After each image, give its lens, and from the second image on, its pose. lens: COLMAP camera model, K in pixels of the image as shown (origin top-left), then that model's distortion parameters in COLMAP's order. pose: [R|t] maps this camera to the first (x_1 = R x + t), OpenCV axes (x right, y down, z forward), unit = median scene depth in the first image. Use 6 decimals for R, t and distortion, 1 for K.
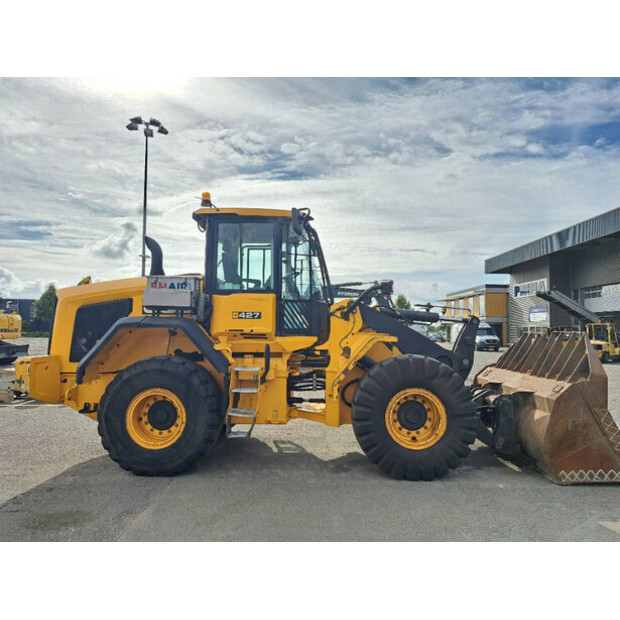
lens RADIAL K [[467.1, 0, 322.2], [0, 467.1, 312.4], [0, 0, 1]] dist [0.014814, -0.003731]
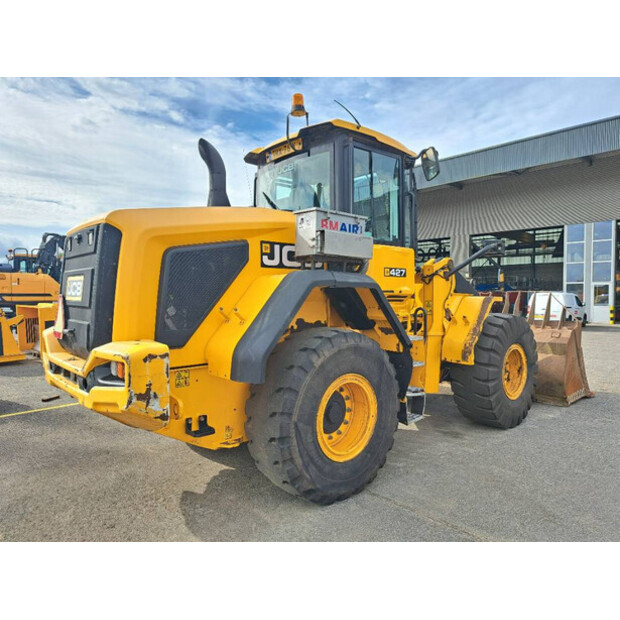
lens RADIAL K [[455.0, 0, 309.3], [0, 455.0, 321.5], [0, 0, 1]] dist [0.041186, -0.003668]
pose [[0.726174, -0.049358, 0.685737, -0.700356], [-0.019010, 0.995597, 0.091791, 0.017877], [-0.687248, -0.079692, 0.722038, 0.455529]]
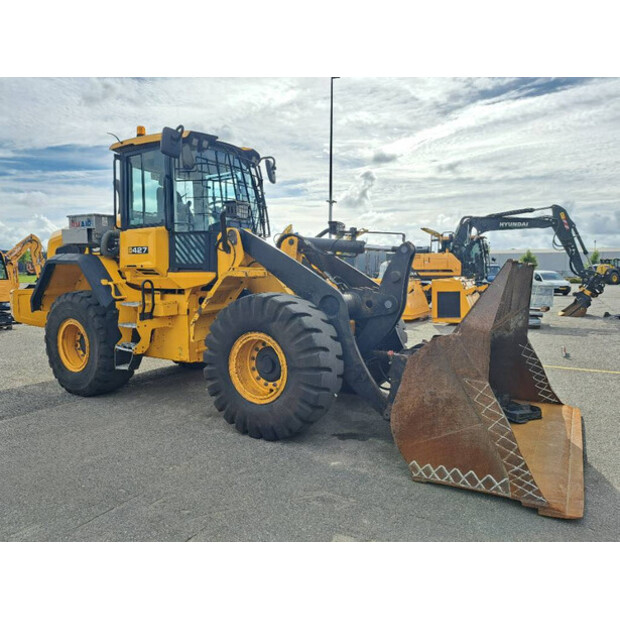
lens RADIAL K [[455.0, 0, 309.3], [0, 455.0, 321.5], [0, 0, 1]] dist [0.041186, -0.003668]
pose [[0.861598, 0.045826, -0.505518, 0.558366], [0.027505, 0.990238, 0.136645, 0.028399], [0.506845, -0.131637, 0.851927, 0.291167]]
